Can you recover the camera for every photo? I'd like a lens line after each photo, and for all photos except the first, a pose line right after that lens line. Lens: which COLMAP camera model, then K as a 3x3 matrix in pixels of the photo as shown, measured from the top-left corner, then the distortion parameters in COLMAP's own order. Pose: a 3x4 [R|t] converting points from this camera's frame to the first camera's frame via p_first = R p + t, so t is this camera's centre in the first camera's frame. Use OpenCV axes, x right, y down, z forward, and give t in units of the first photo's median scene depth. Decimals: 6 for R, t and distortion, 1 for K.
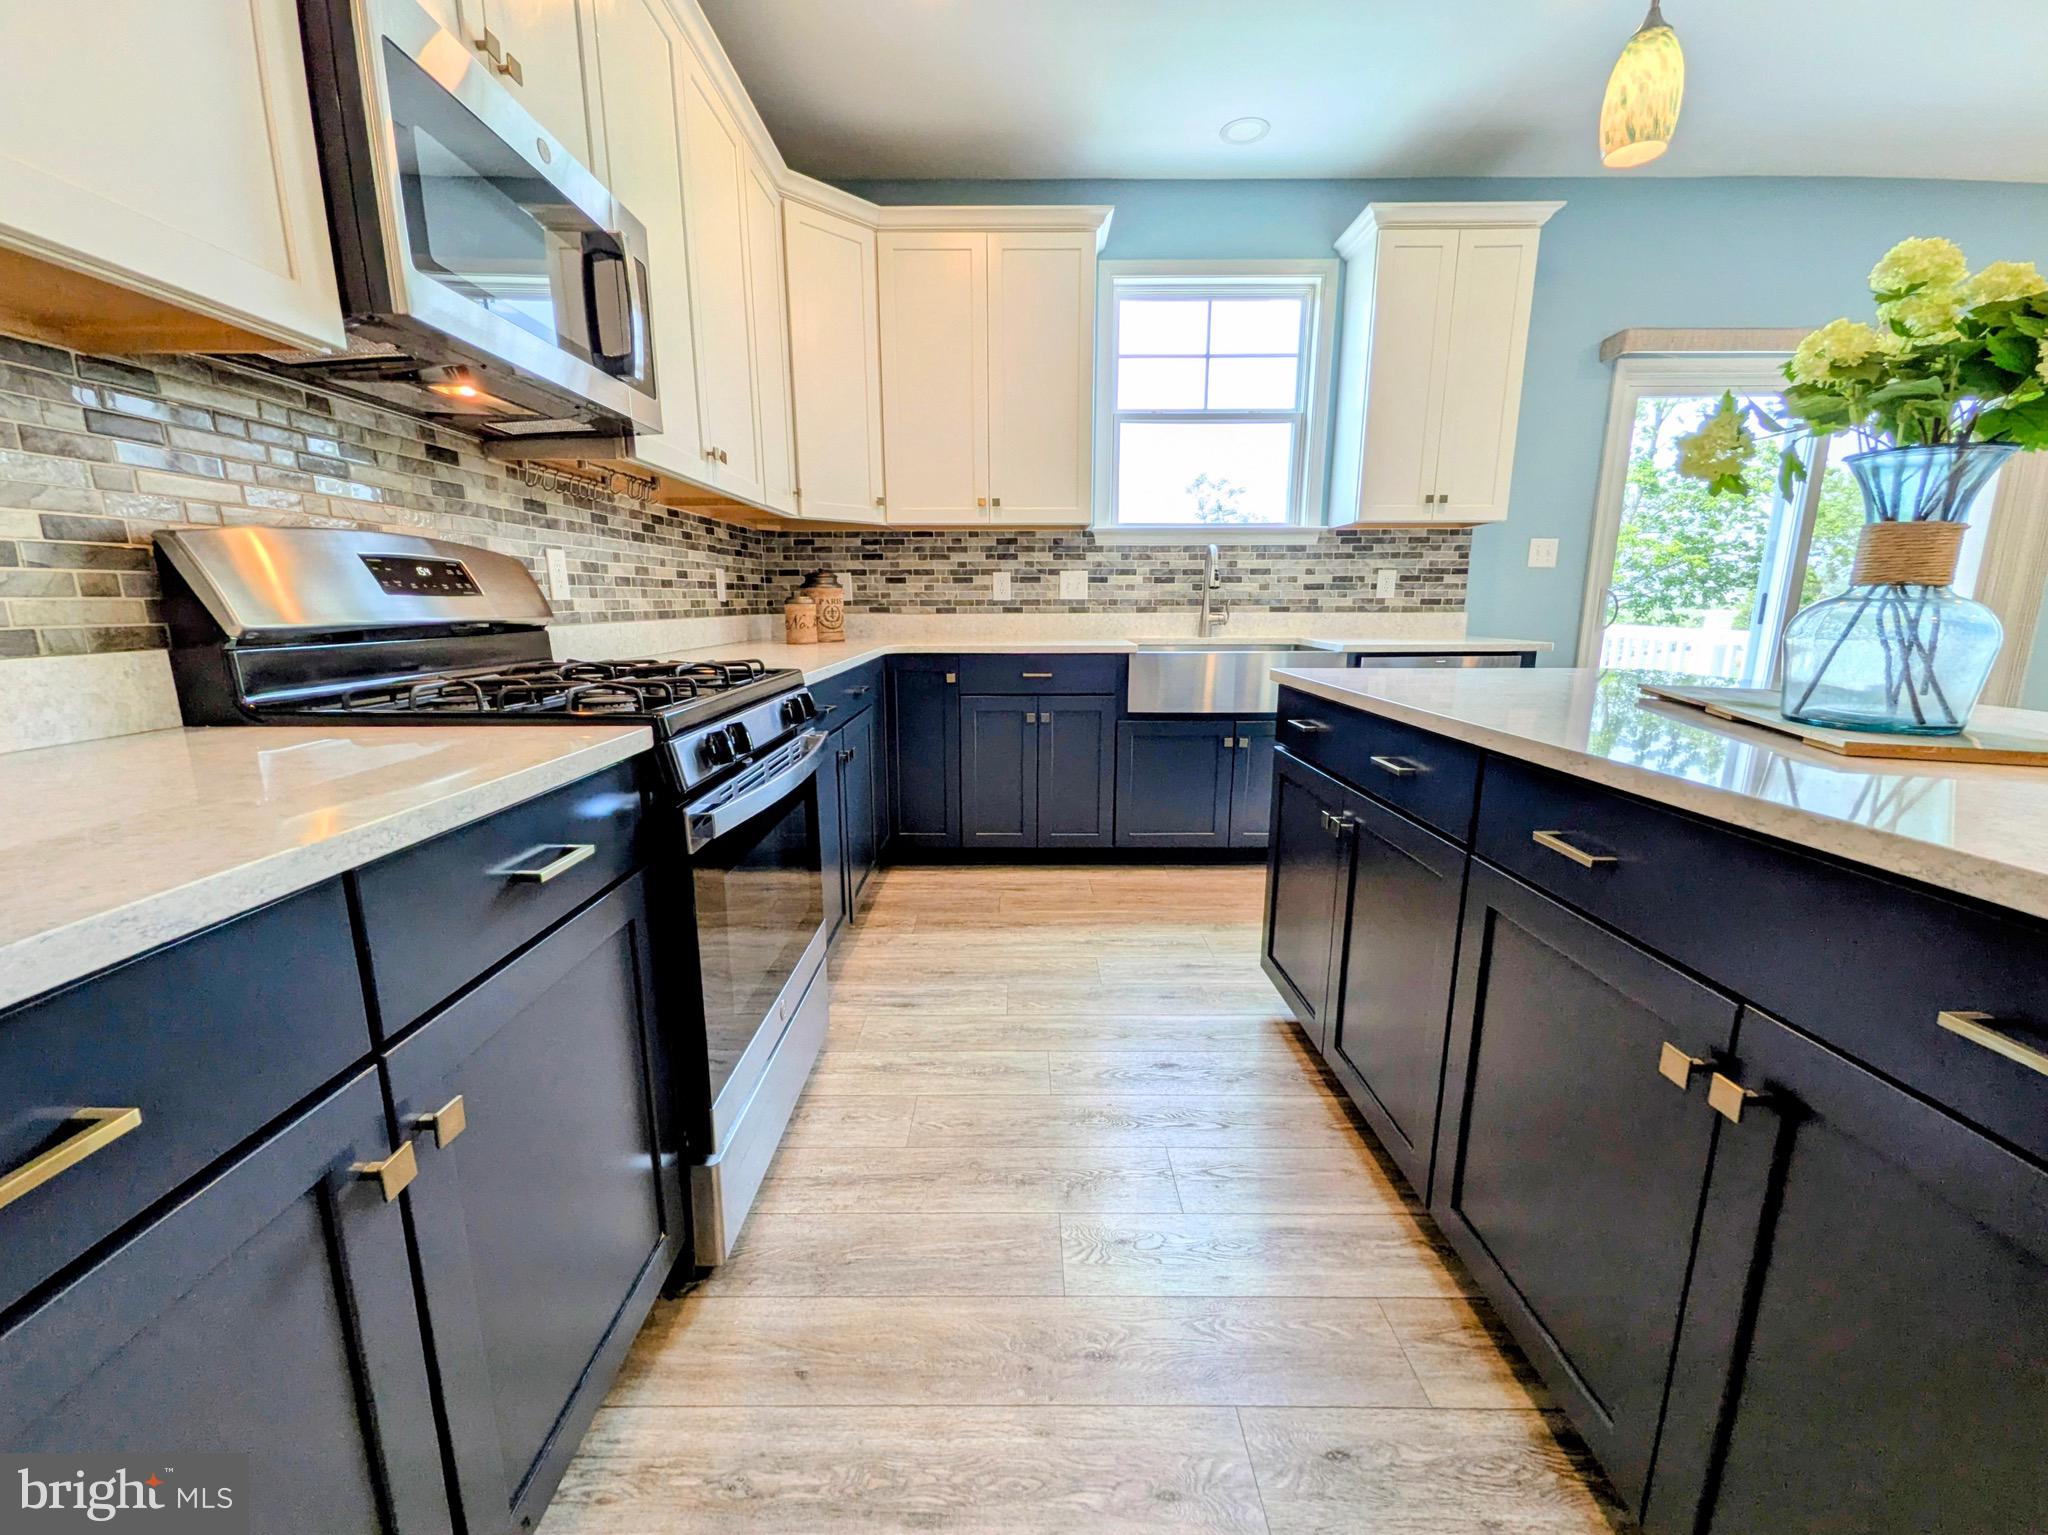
lens RADIAL K [[810.8, 0, 1019.6], [0, 810.8, 768.4], [0, 0, 1]] dist [0.006629, 0.000227]
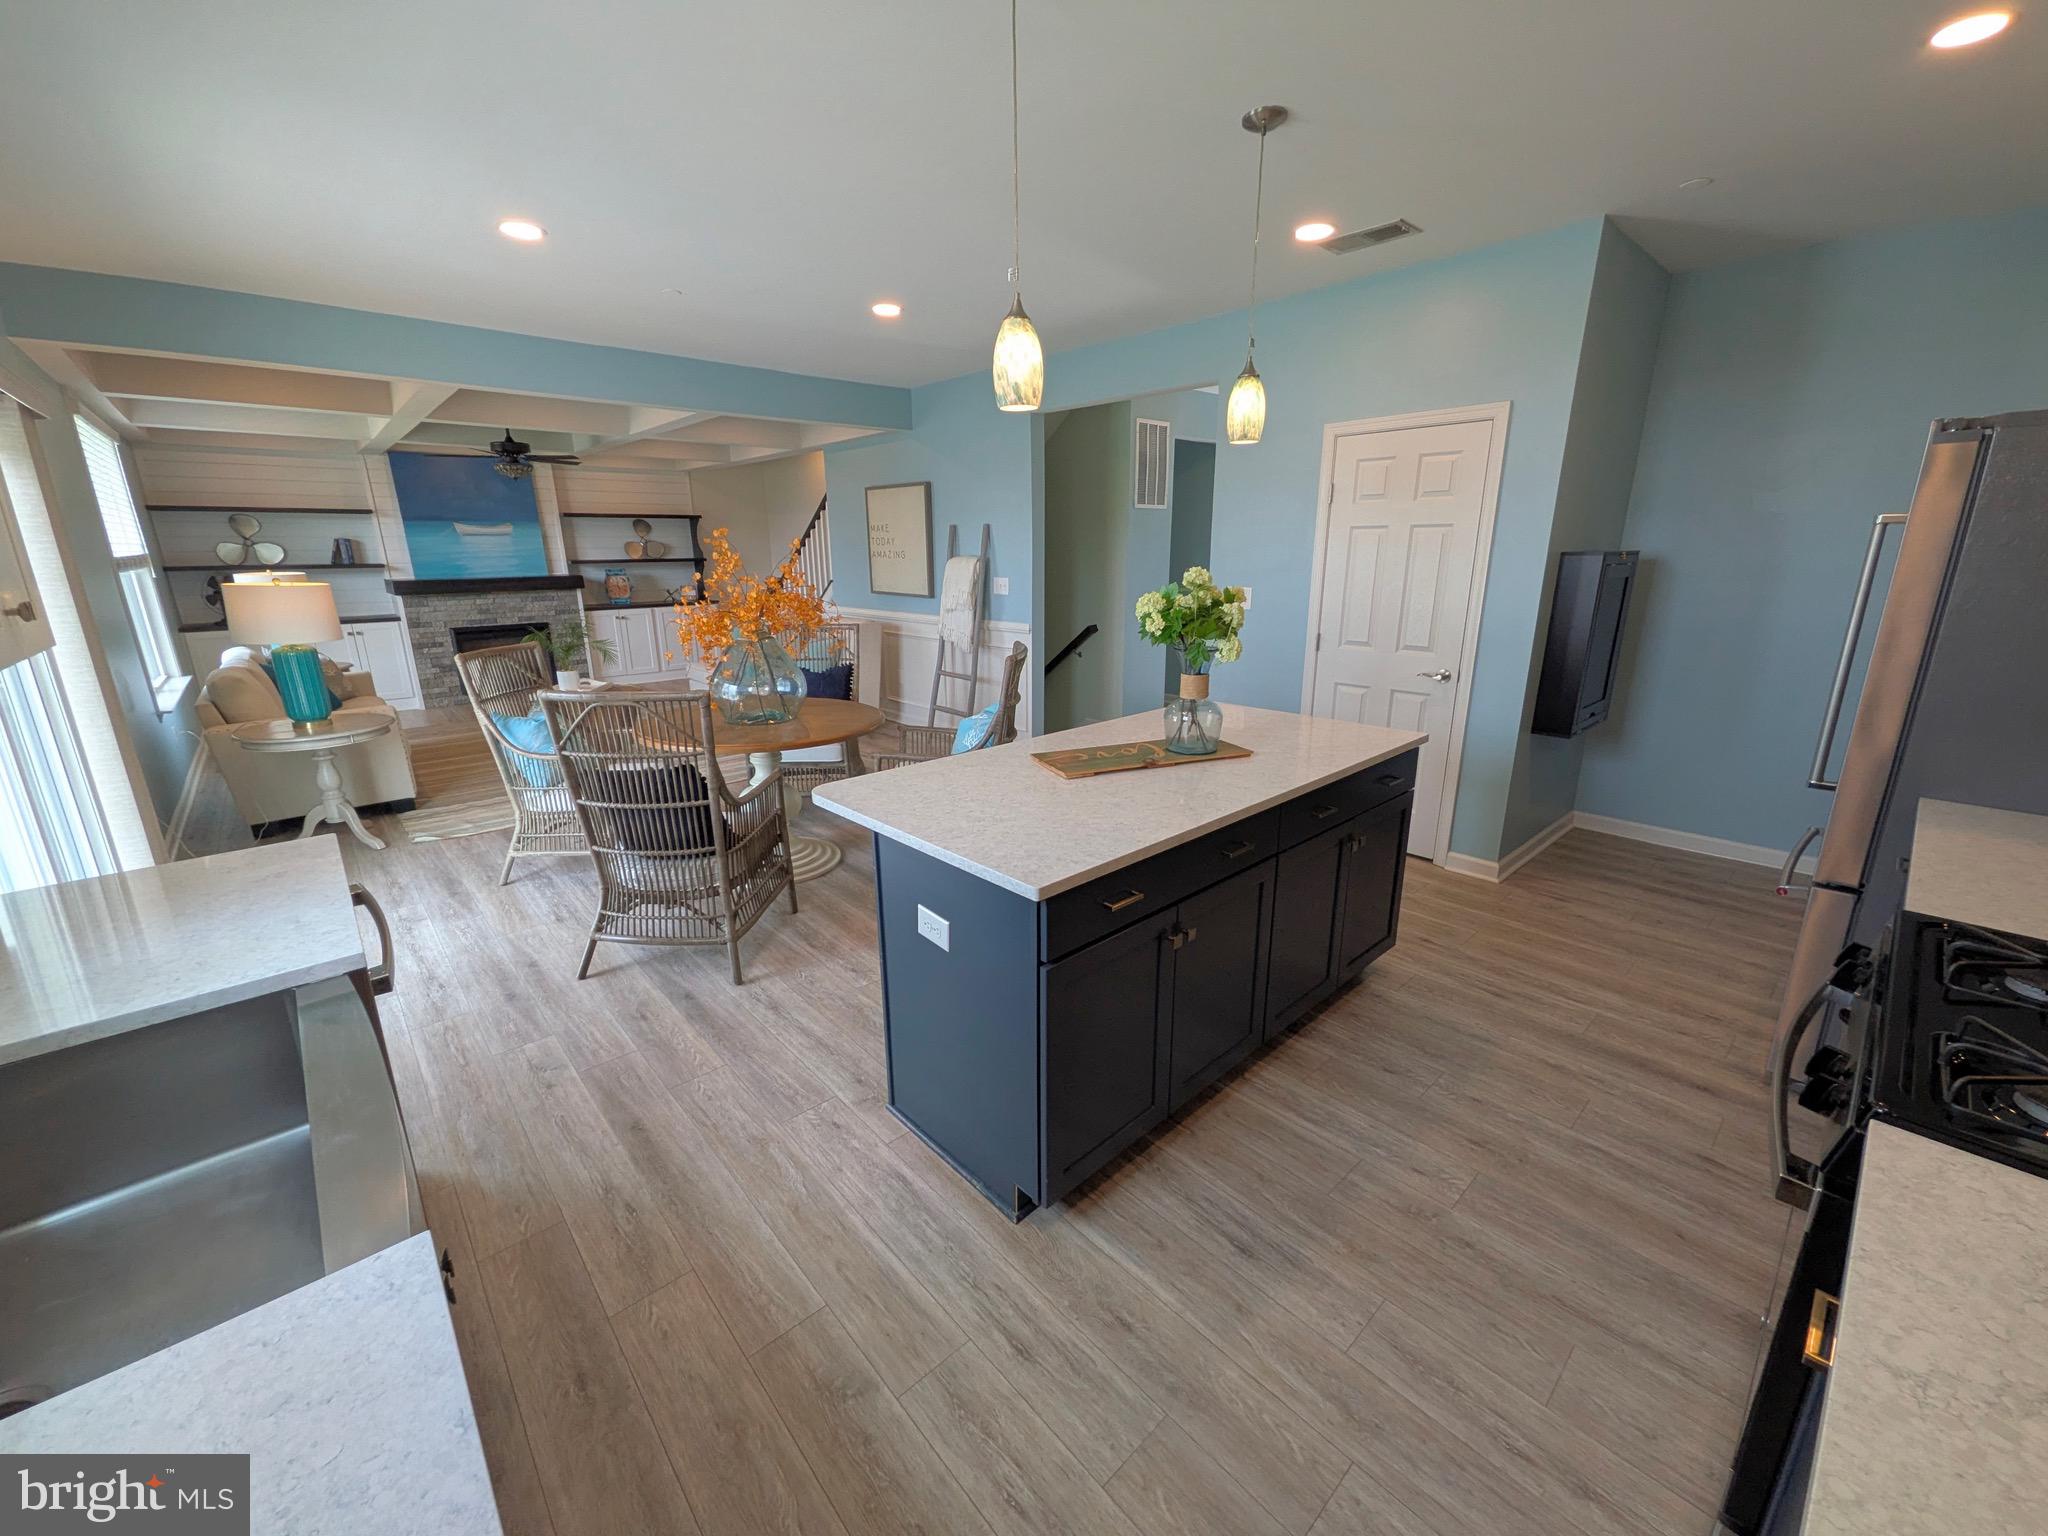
lens RADIAL K [[810.8, 0, 1019.6], [0, 810.8, 768.9], [0, 0, 1]] dist [0.006629, 0.000227]
pose [[-0.668465, -0.189196, 0.719277, -0.140851], [0.163950, 0.905829, 0.390634, -0.351382], [-0.725448, 0.379051, -0.574496, 0.936703]]
